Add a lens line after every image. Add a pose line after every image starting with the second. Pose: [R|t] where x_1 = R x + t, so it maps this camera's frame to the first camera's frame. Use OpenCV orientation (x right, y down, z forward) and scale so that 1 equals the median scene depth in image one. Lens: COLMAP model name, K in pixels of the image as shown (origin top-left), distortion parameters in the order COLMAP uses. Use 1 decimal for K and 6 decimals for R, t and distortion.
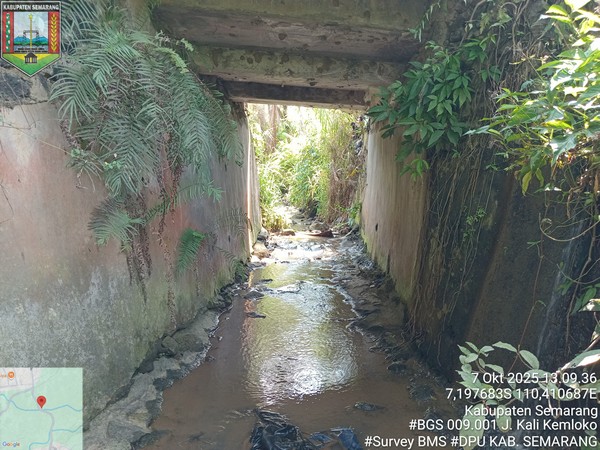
lens RADIAL K [[452.0, 0, 302.9], [0, 452.0, 228.4], [0, 0, 1]] dist [0.007246, -0.018425]
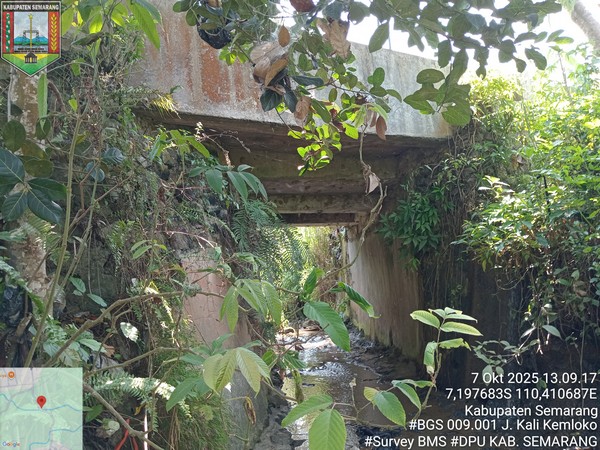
lens RADIAL K [[452.0, 0, 296.3], [0, 452.0, 225.1], [0, 0, 1]] dist [0.007246, -0.018425]
pose [[0.990628, -0.084748, 0.107120, -0.308854], [0.108039, 0.966002, -0.234876, 0.062235], [-0.083573, 0.244248, 0.966105, -0.527302]]
